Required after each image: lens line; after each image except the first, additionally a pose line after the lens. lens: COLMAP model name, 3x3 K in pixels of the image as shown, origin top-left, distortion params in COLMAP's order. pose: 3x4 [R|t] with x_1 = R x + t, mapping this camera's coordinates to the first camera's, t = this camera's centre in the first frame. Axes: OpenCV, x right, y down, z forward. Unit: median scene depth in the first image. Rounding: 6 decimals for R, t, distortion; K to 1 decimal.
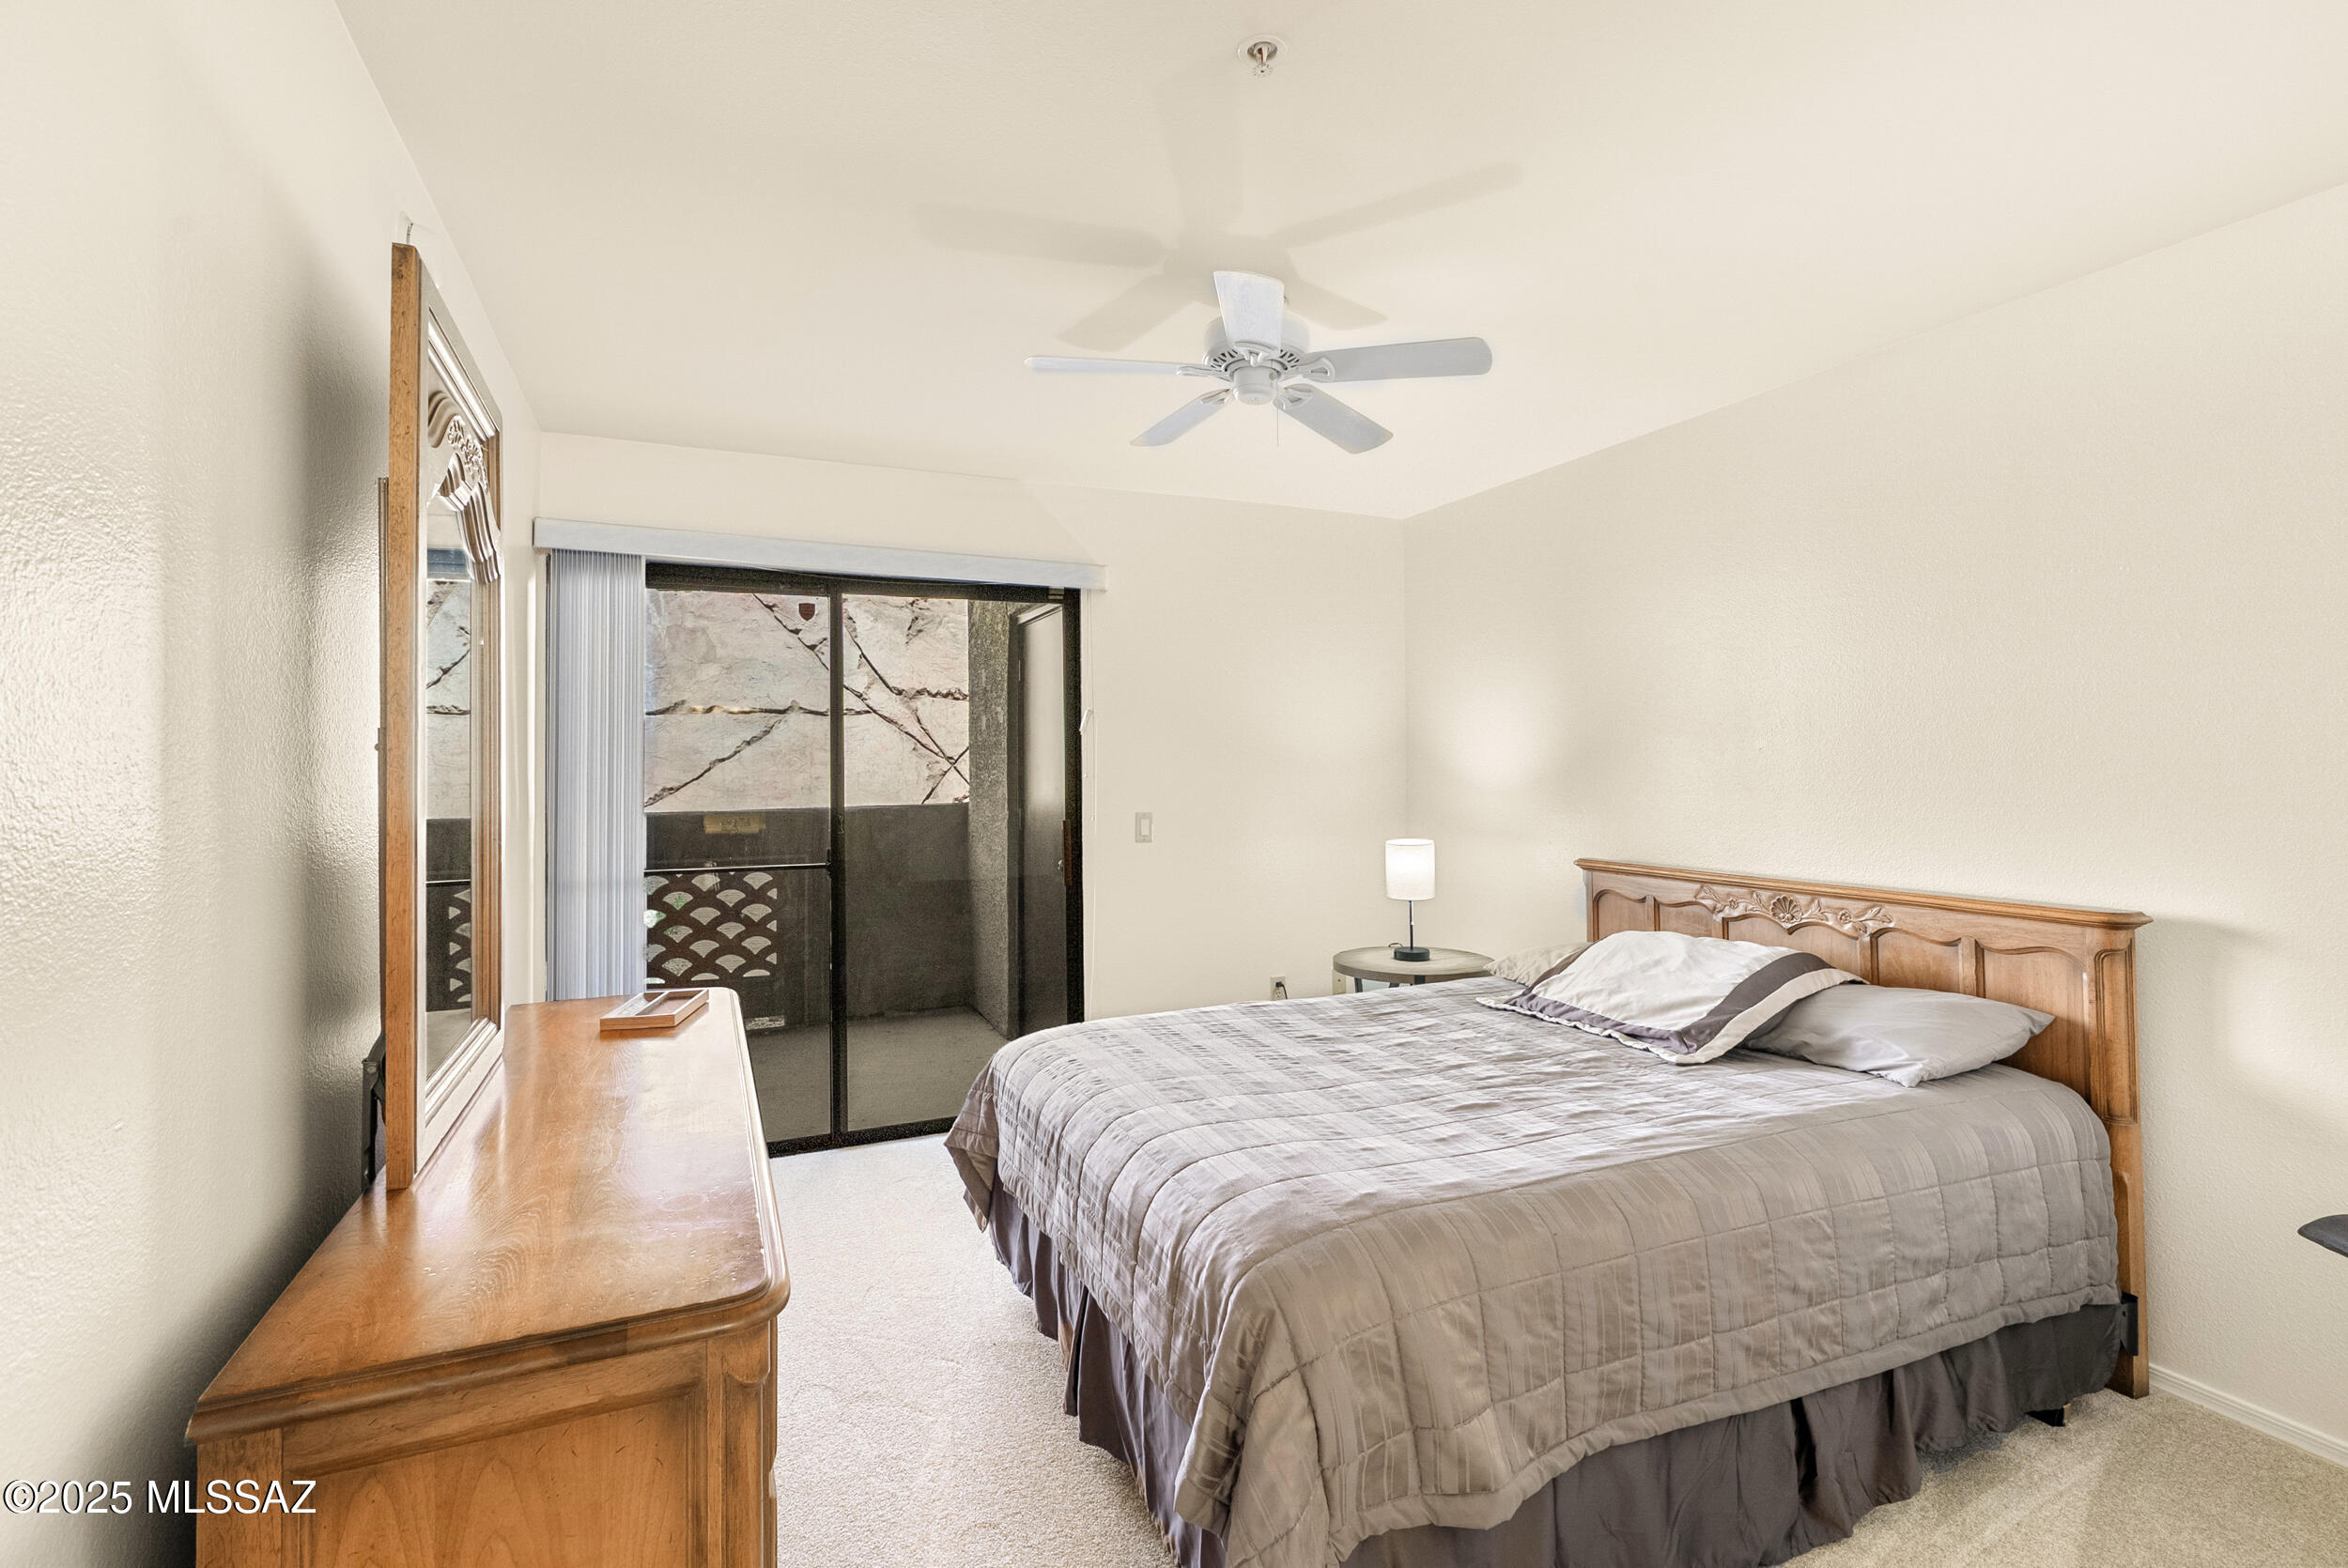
lens RADIAL K [[1080.6, 0, 1175.5], [0, 1080.6, 733.5], [0, 0, 1]] dist [-0.001942, 0.000385]
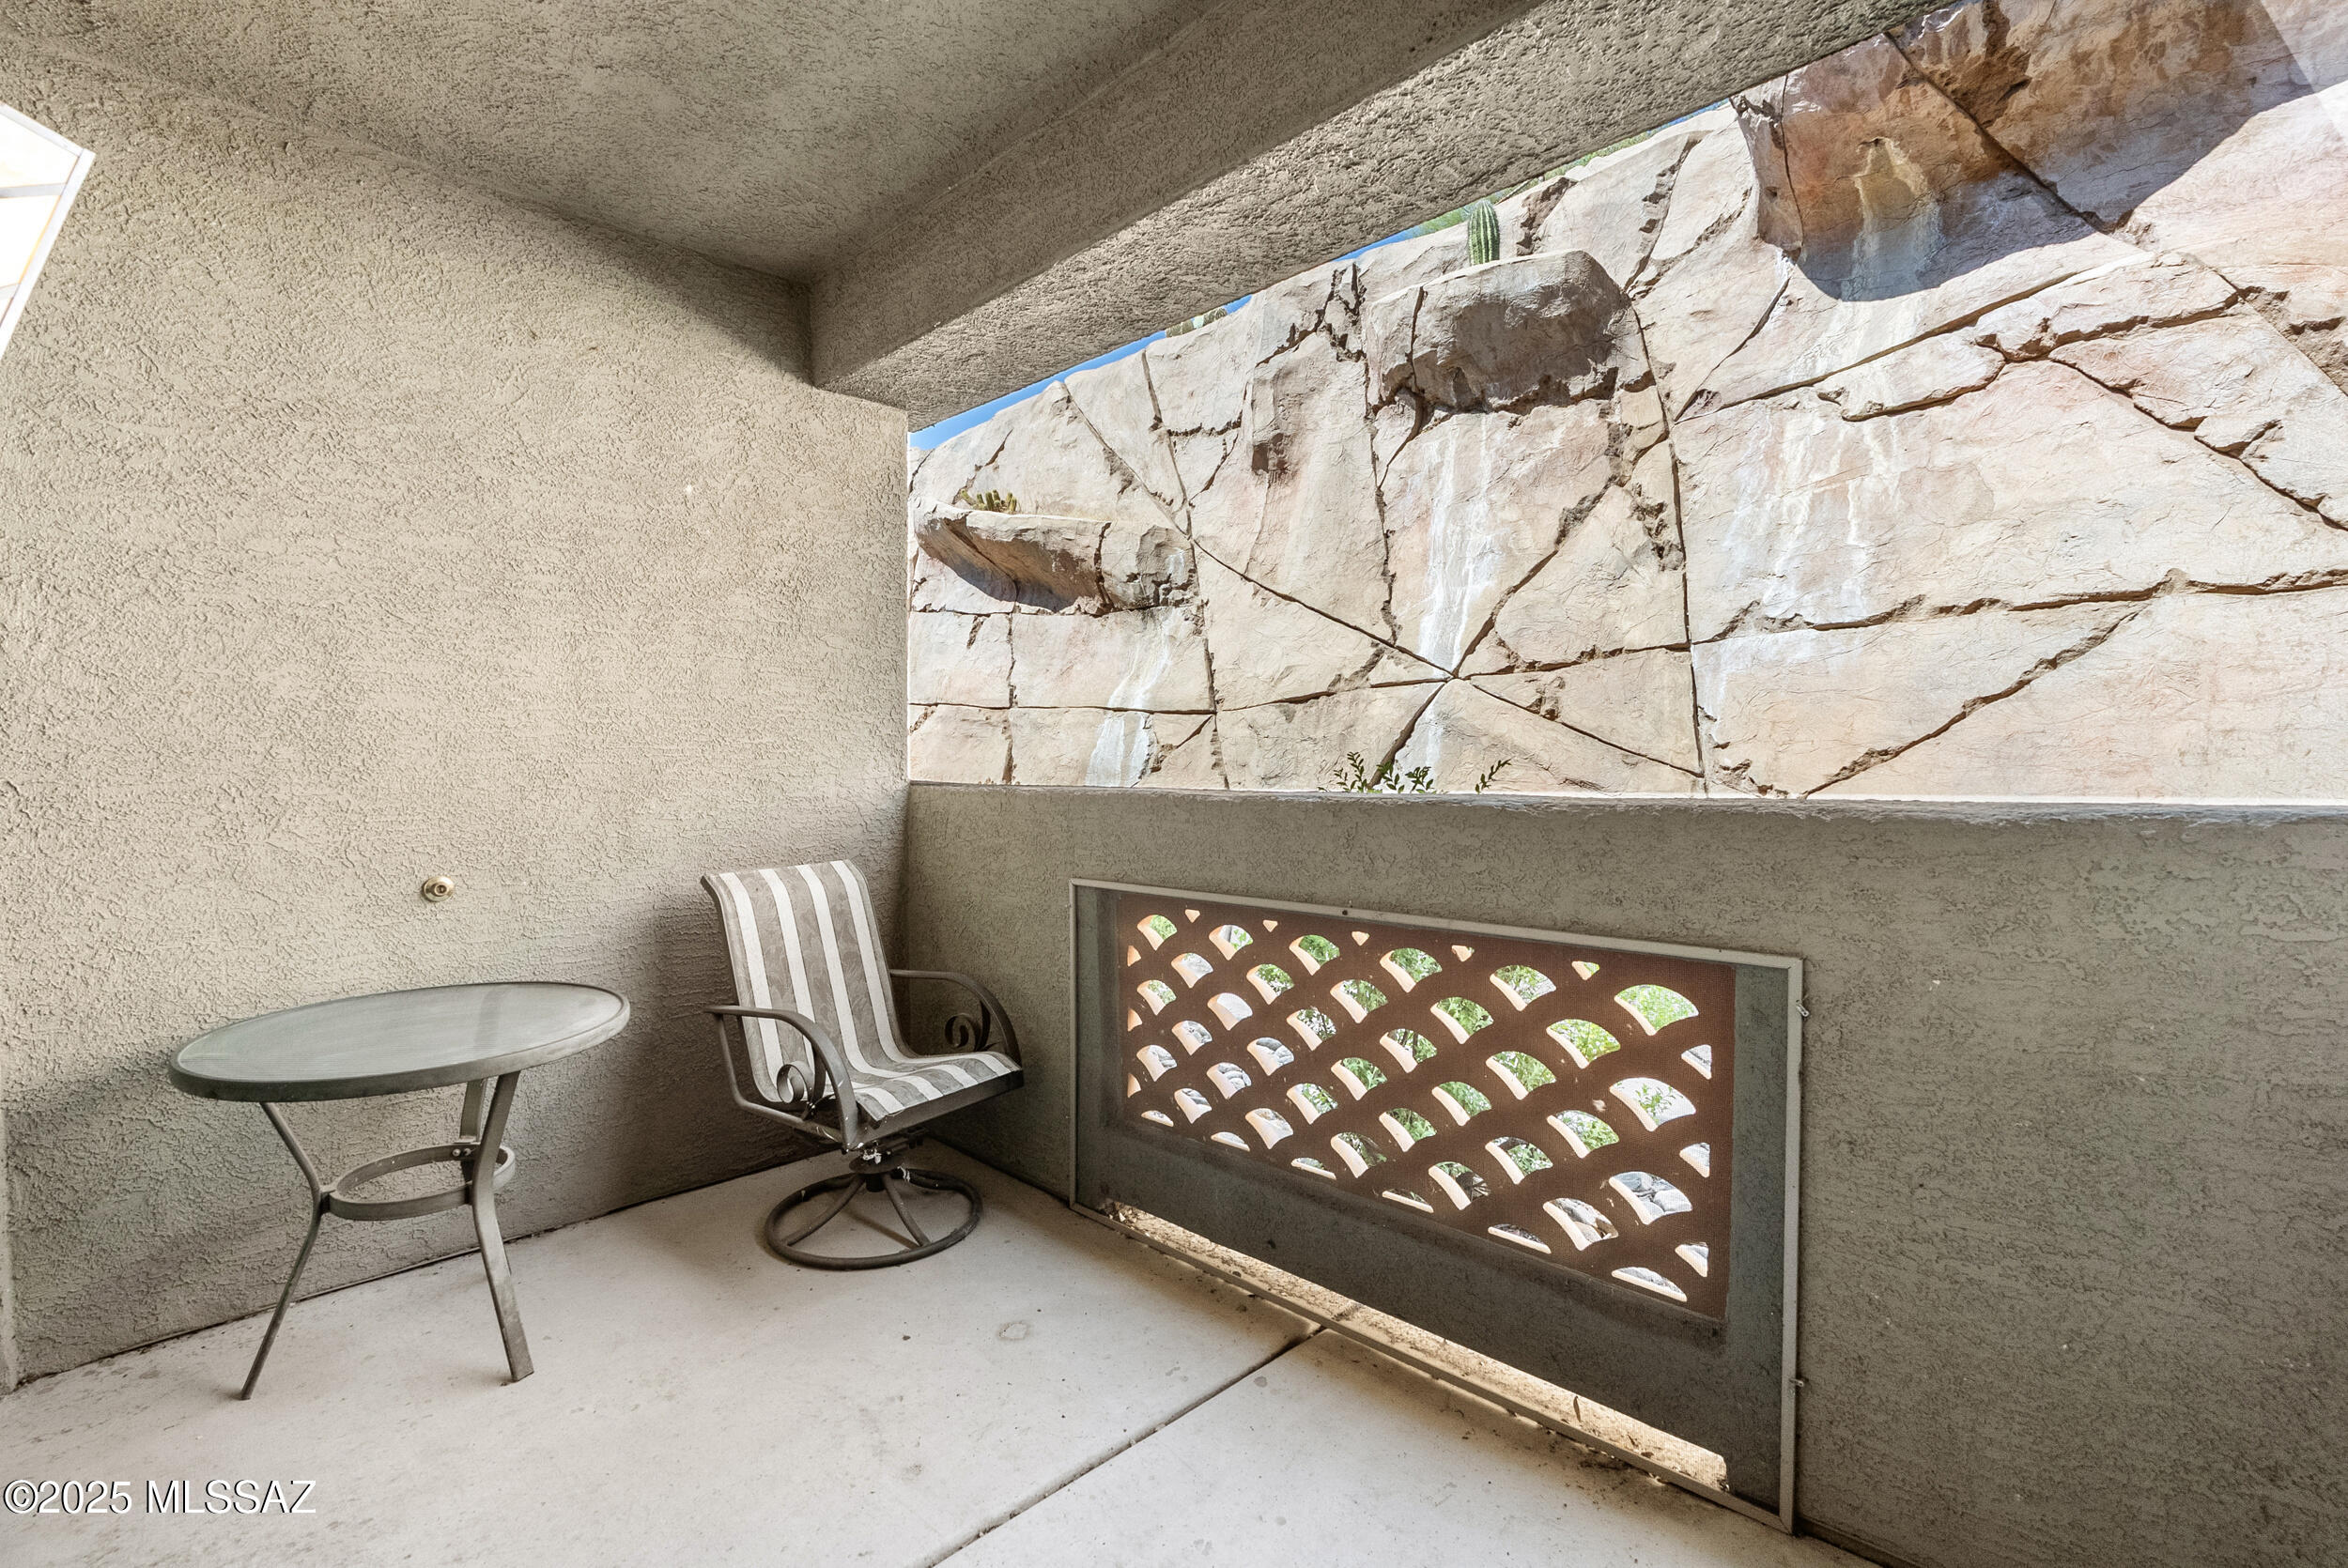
lens RADIAL K [[1061.0, 0, 1174.0], [0, 1061.0, 784.0], [0, 0, 1]] dist [-0.001071, -0.000164]
pose [[0.364142, 0.033331, -0.930747, -0.345191], [0.035571, 0.998132, 0.049661, 0.111814], [0.930664, -0.051192, 0.362276, 1.879052]]
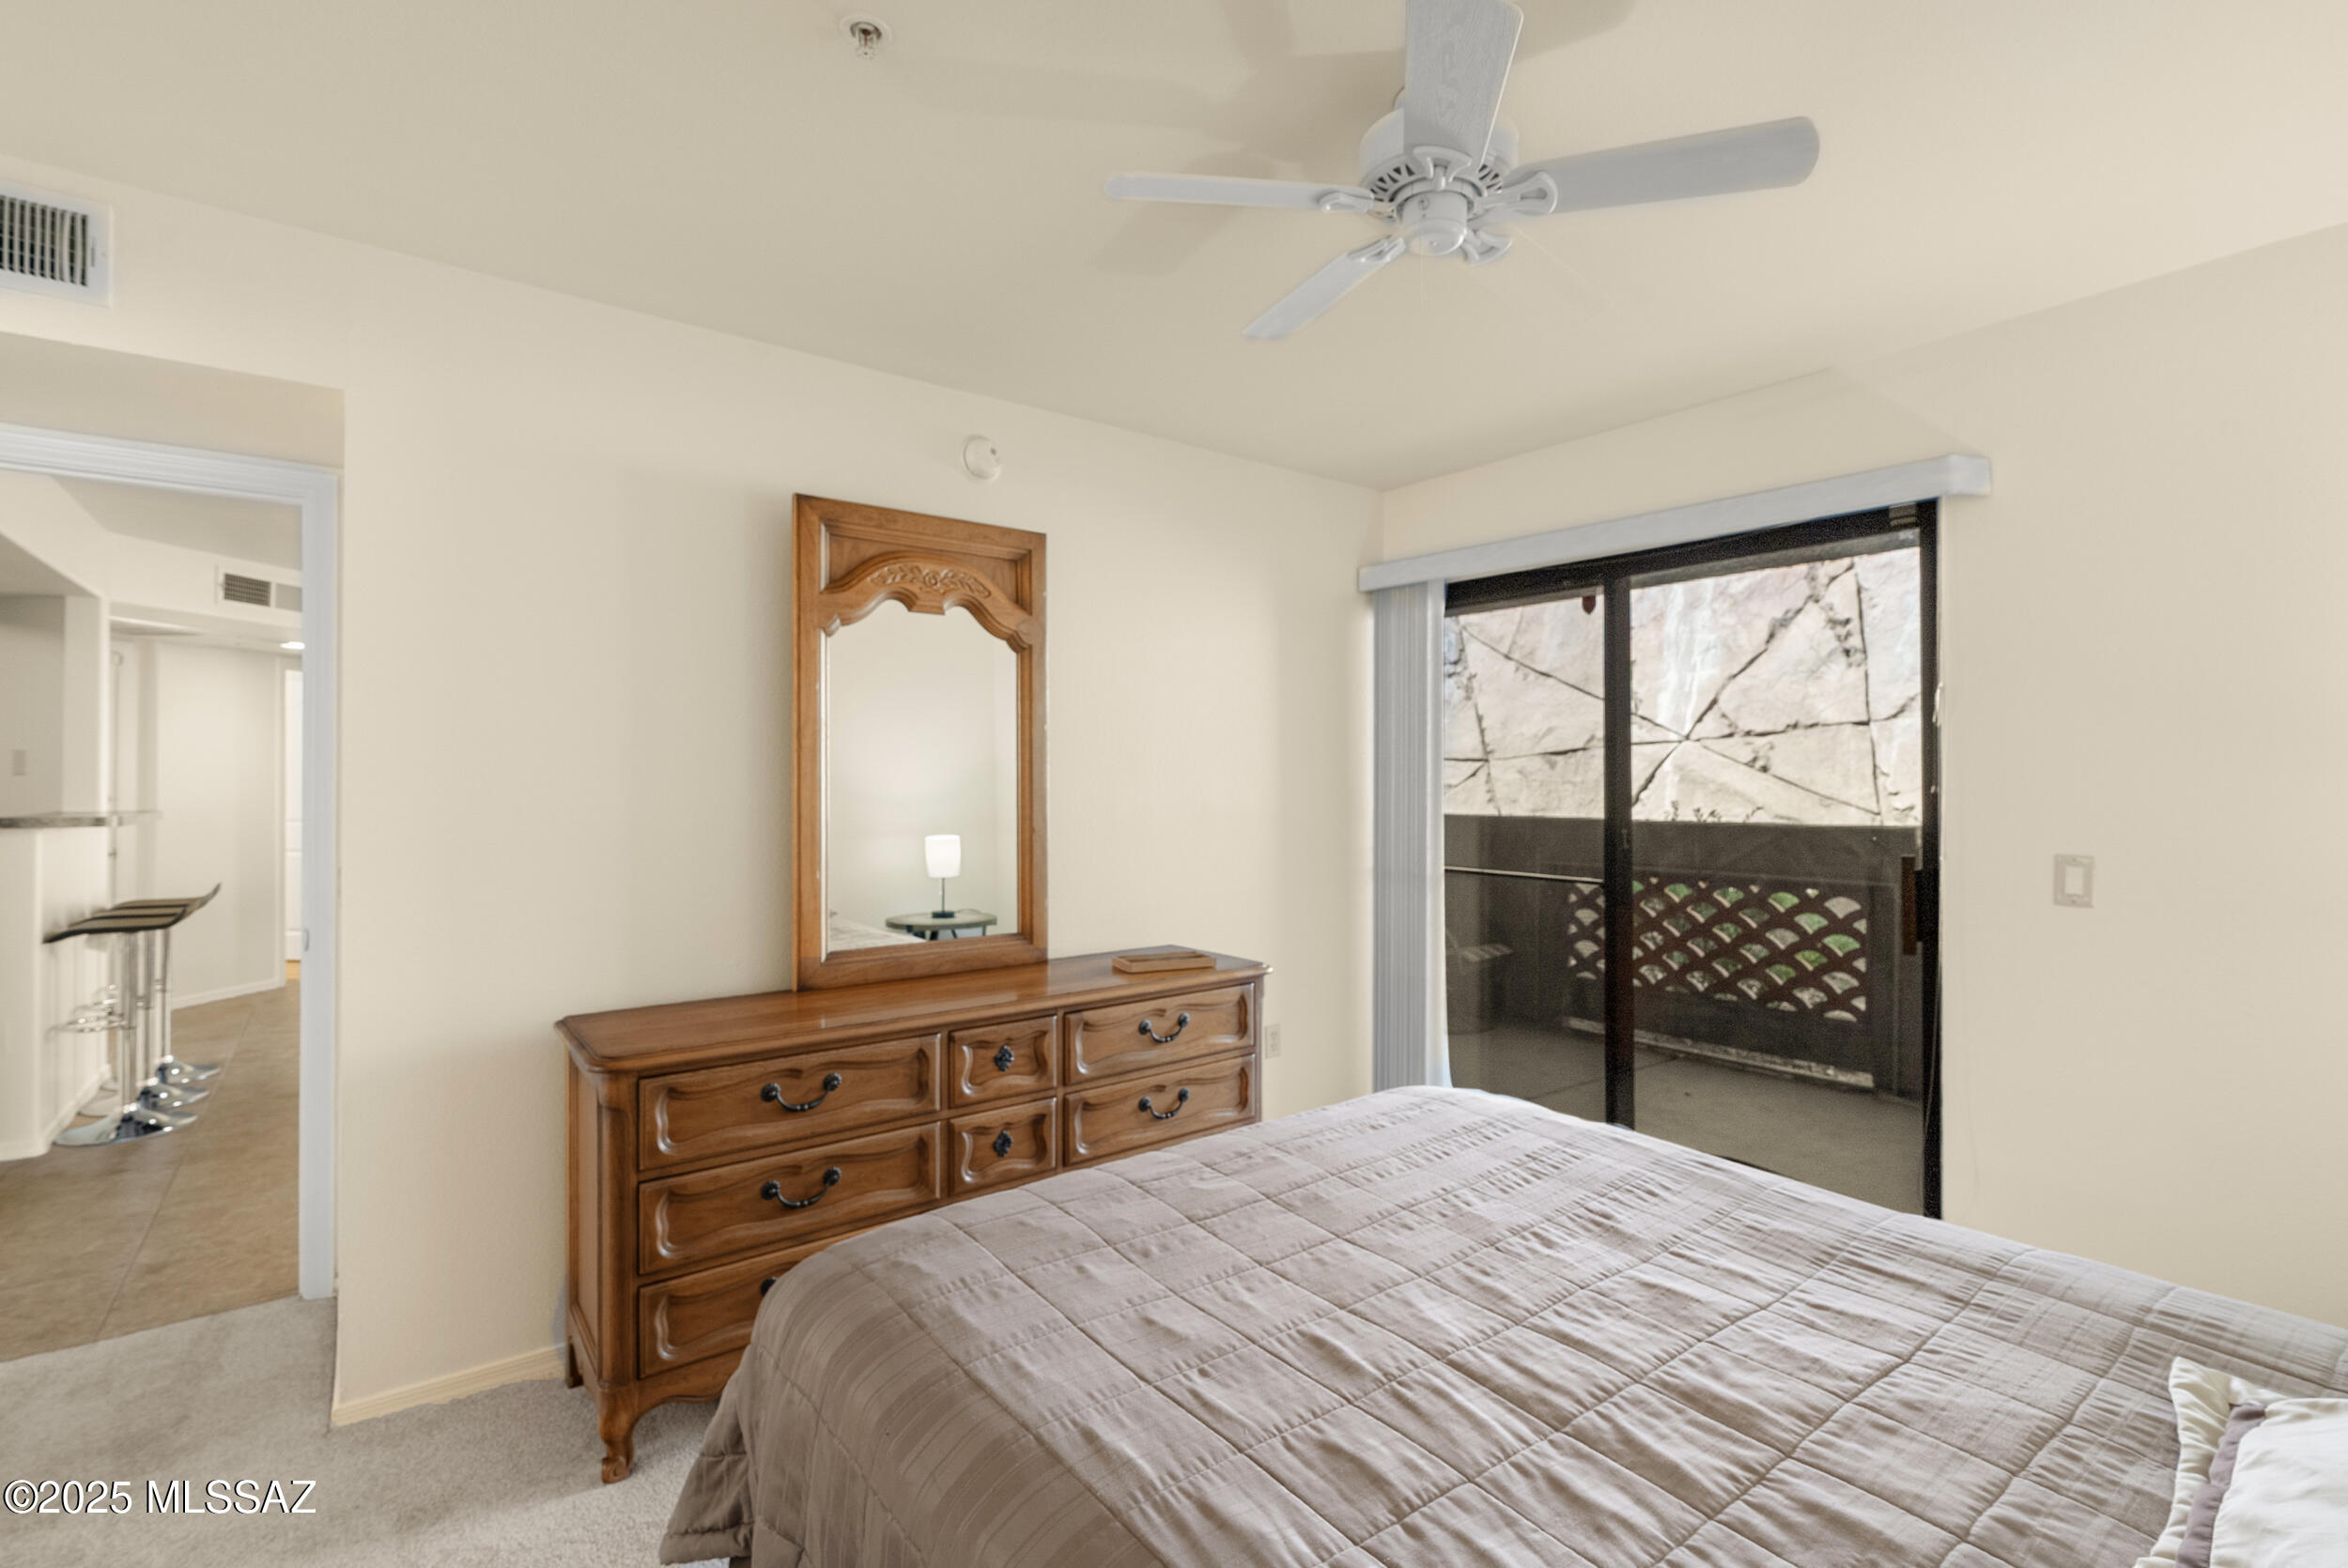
lens RADIAL K [[1066.8, 0, 1170.9], [0, 1066.8, 779.0], [0, 0, 1]] dist [-0.003275, 0.000444]
pose [[0.231431, 0.008368, -0.972815, 0.772181], [0.026622, 0.999534, 0.014931, 0.020103], [0.972487, -0.029354, 0.231101, 0.742720]]
